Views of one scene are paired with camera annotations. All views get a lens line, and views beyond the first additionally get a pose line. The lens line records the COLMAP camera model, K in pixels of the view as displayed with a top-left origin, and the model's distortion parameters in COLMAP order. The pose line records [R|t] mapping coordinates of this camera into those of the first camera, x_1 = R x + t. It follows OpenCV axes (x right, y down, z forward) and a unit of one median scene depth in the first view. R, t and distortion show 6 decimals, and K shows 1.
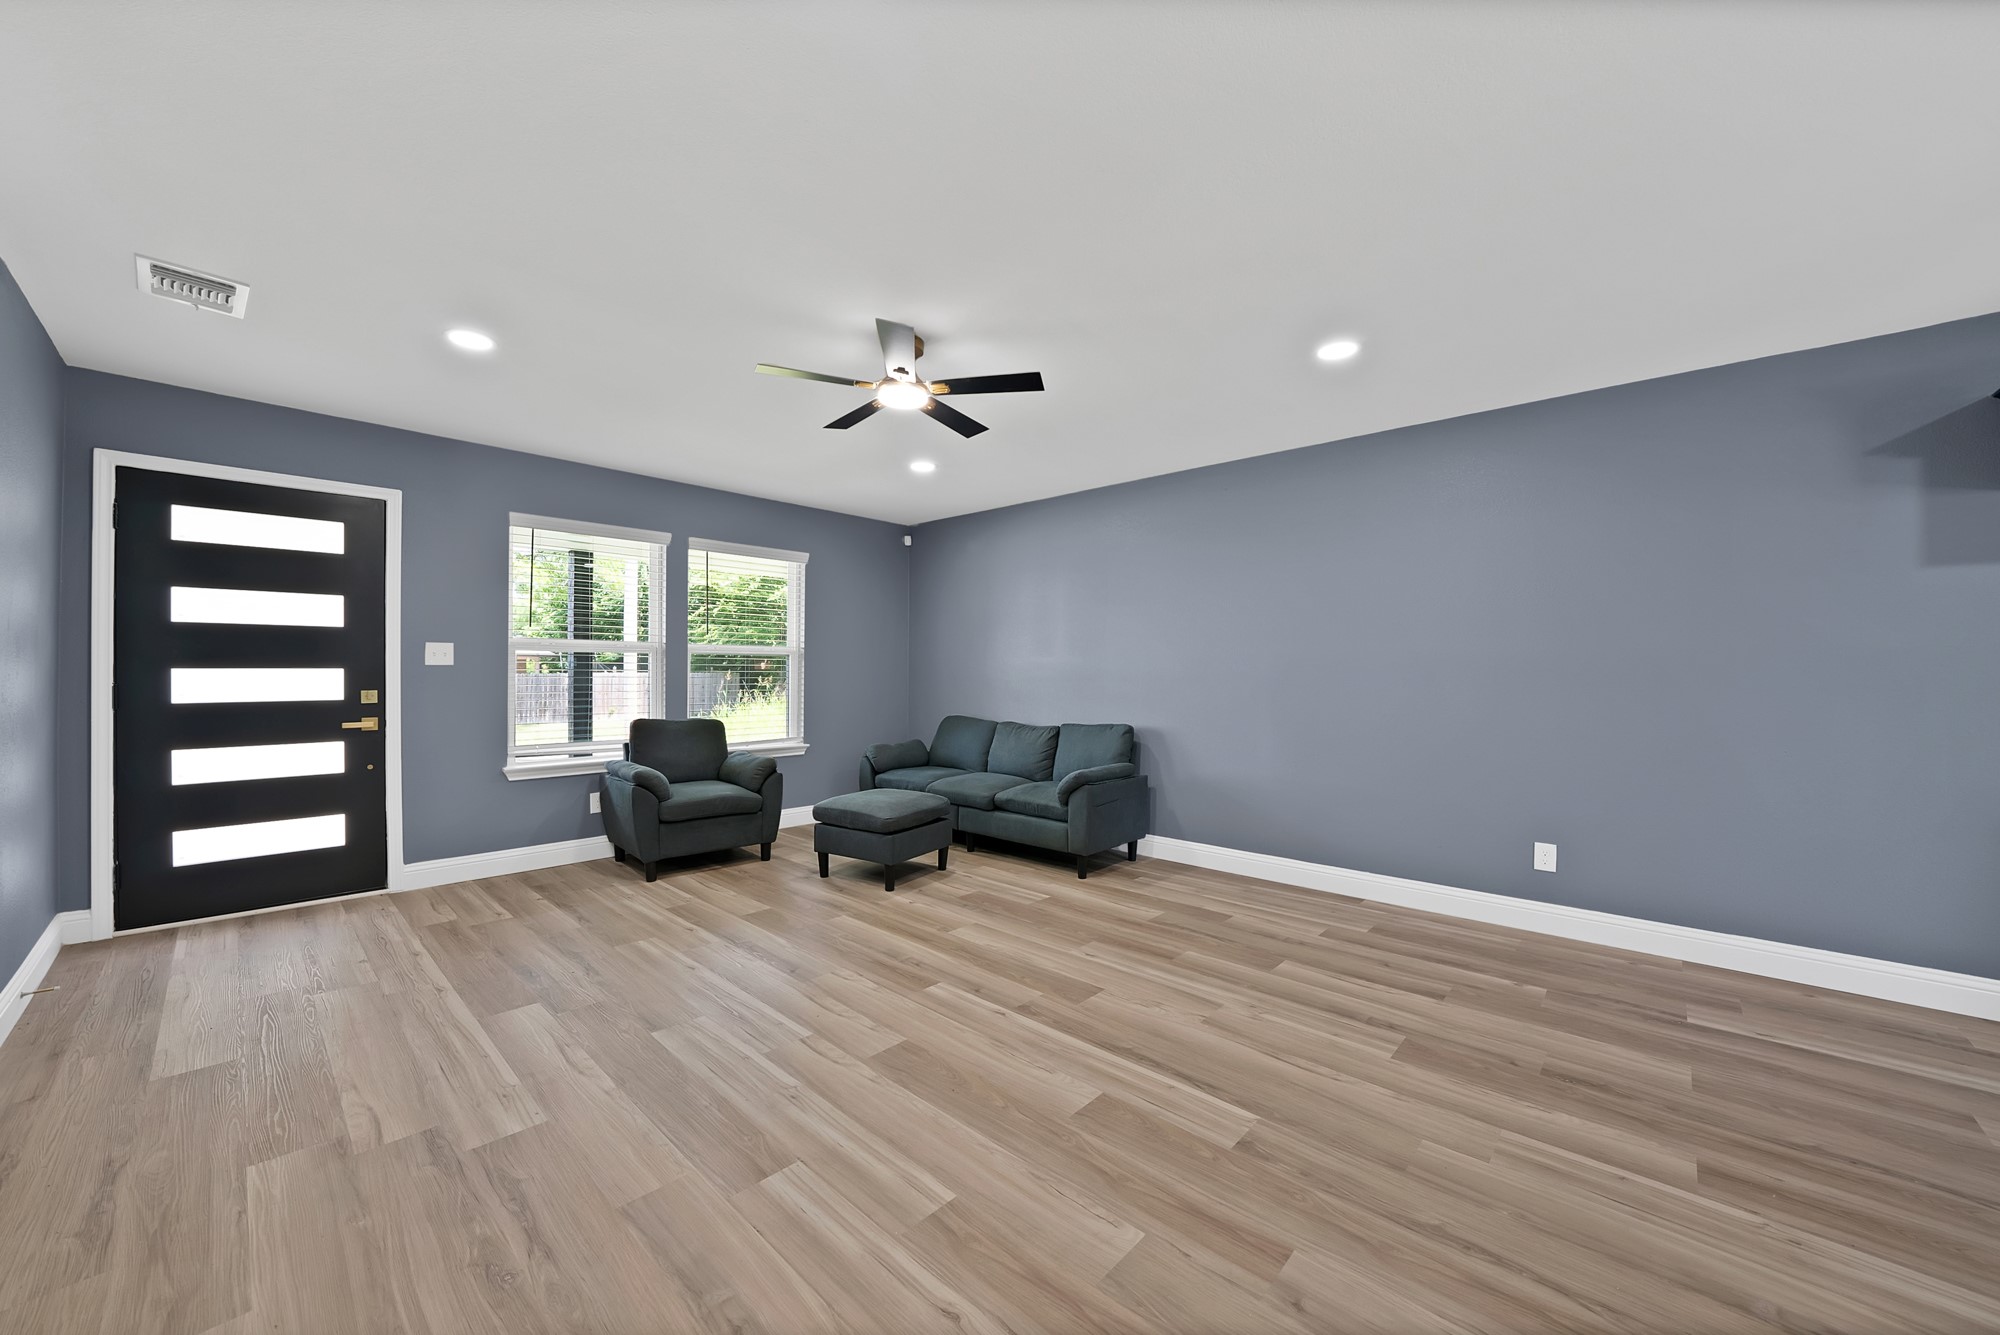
lens RADIAL K [[716.8, 0, 1006.1], [0, 716.8, 681.7], [0, 0, 1]] dist [-0.022170, -0.000053]
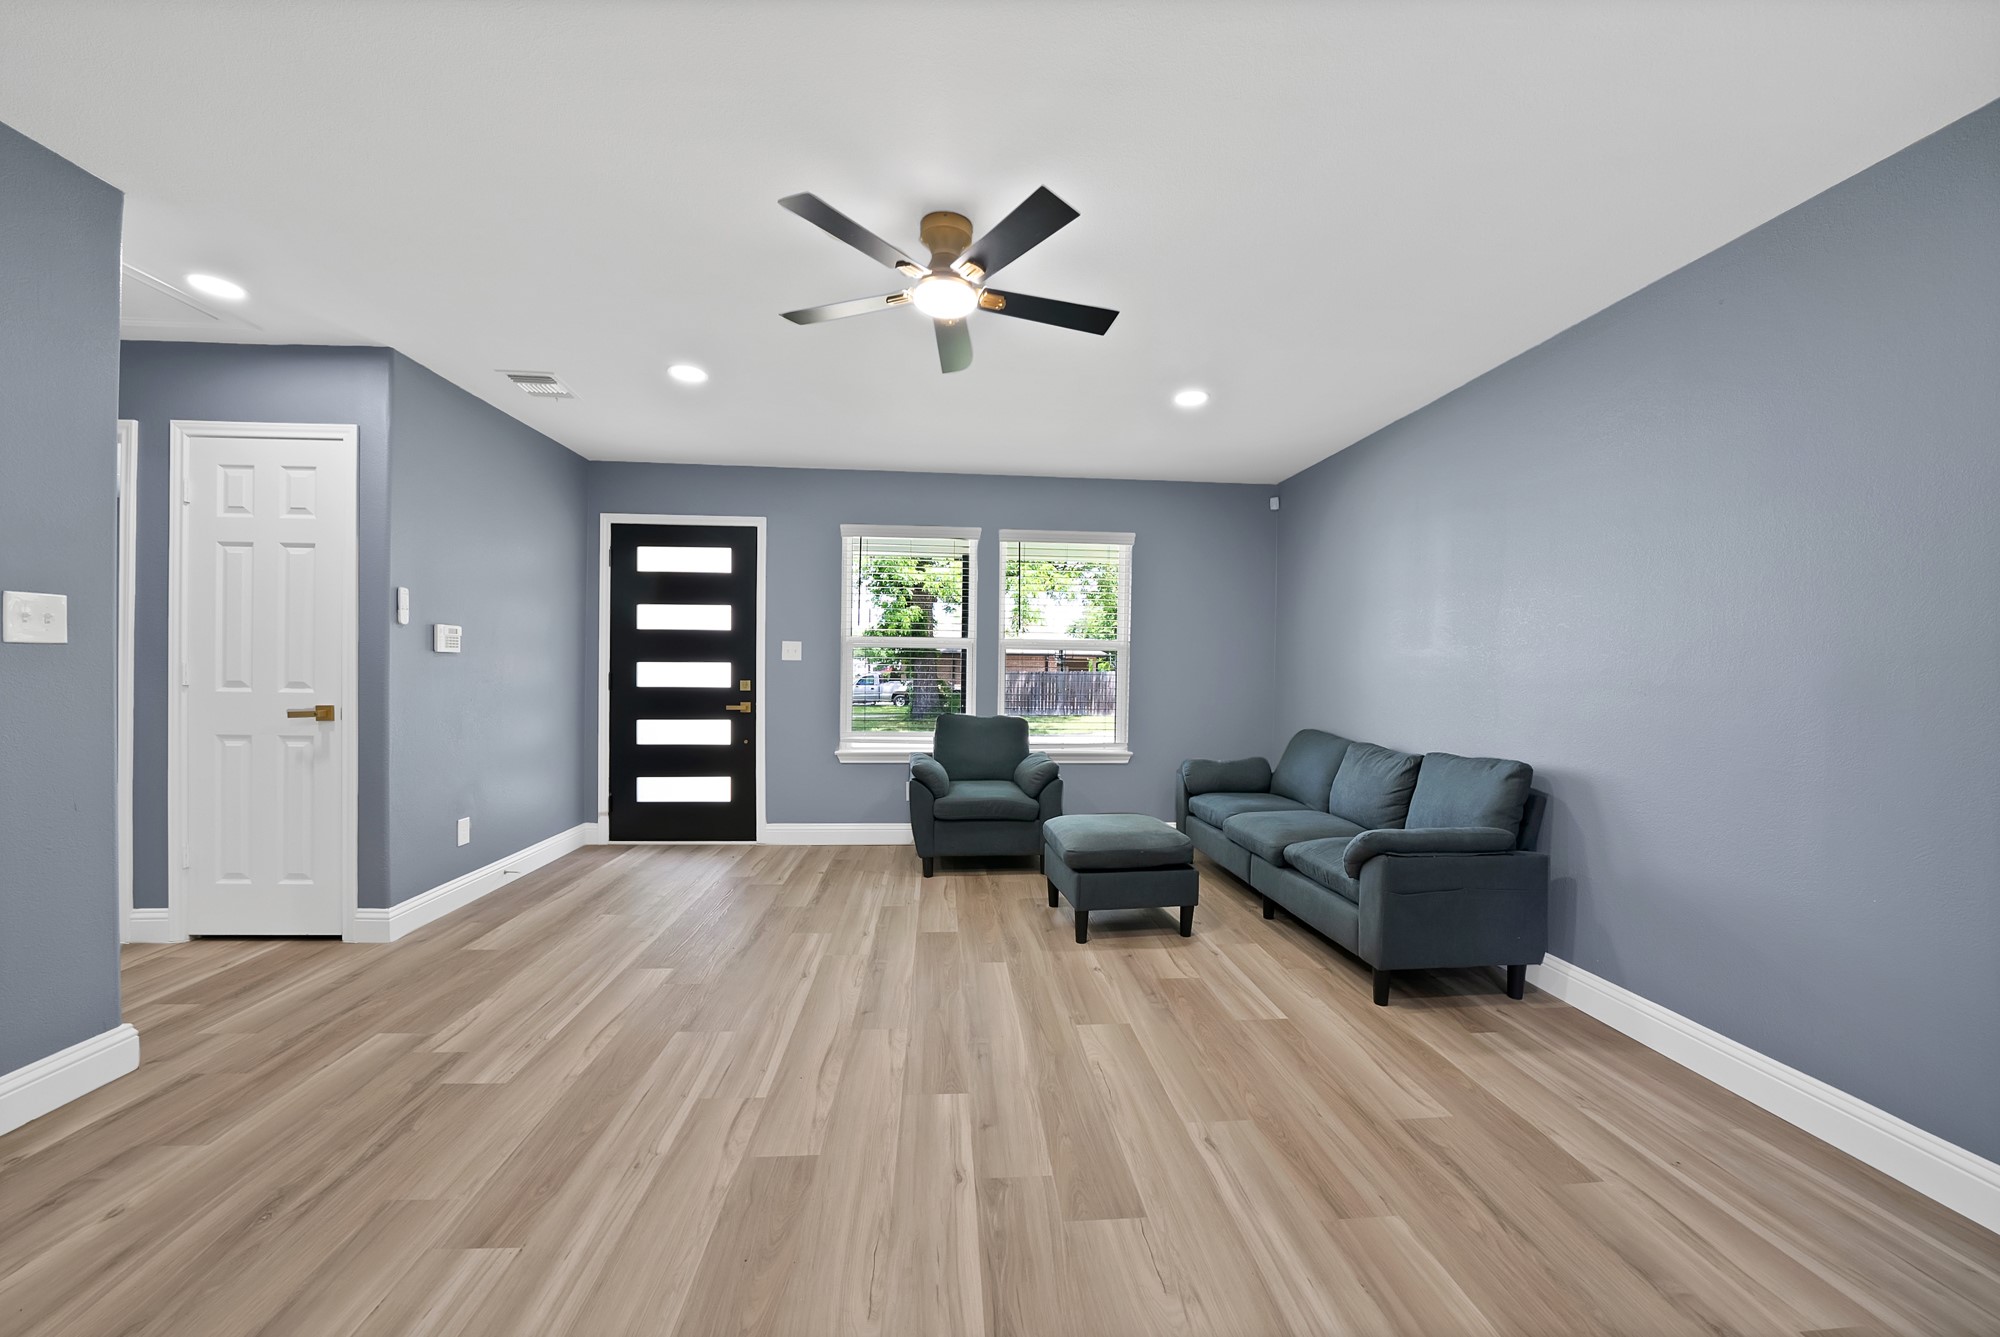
lens RADIAL K [[735.9, 0, 1009.2], [0, 735.9, 683.1], [0, 0, 1]] dist [-0.027942, 0.003473]
pose [[0.739987, 0.018853, -0.672357, 0.320174], [-0.018240, 0.999802, 0.007960, -0.001568], [0.672374, 0.006374, 0.740184, 0.354869]]
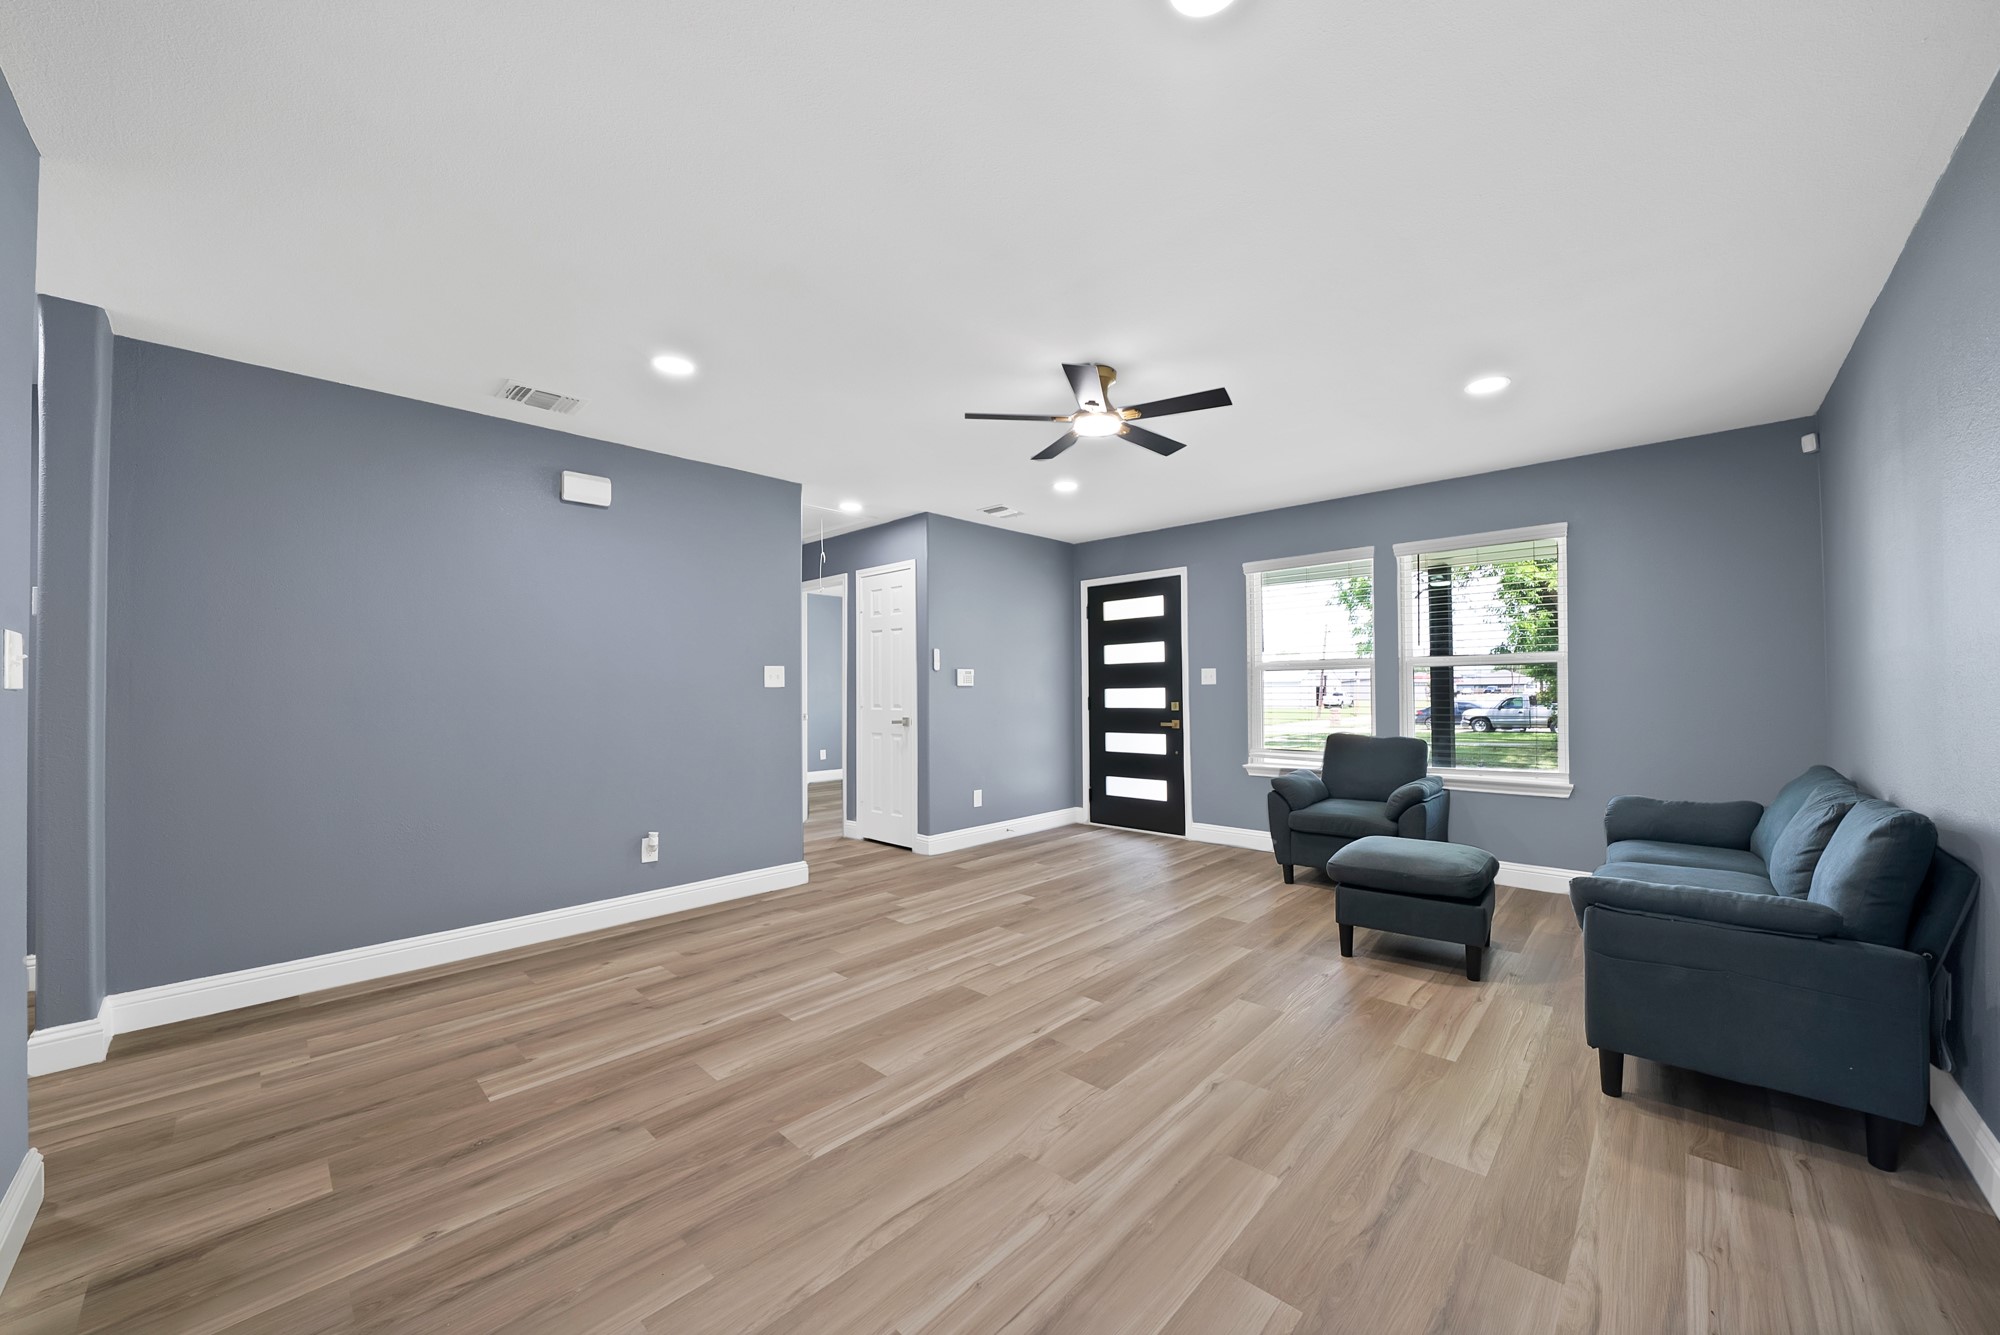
lens RADIAL K [[729.7, 0, 1005.1], [0, 729.7, 691.5], [0, 0, 1]] dist [-0.023908, 0.000117]
pose [[-0.004165, -0.003456, -0.999985, 0.678856], [-0.003433, 0.999988, -0.003442, -0.003775], [0.999985, 0.003418, -0.004176, 0.645851]]
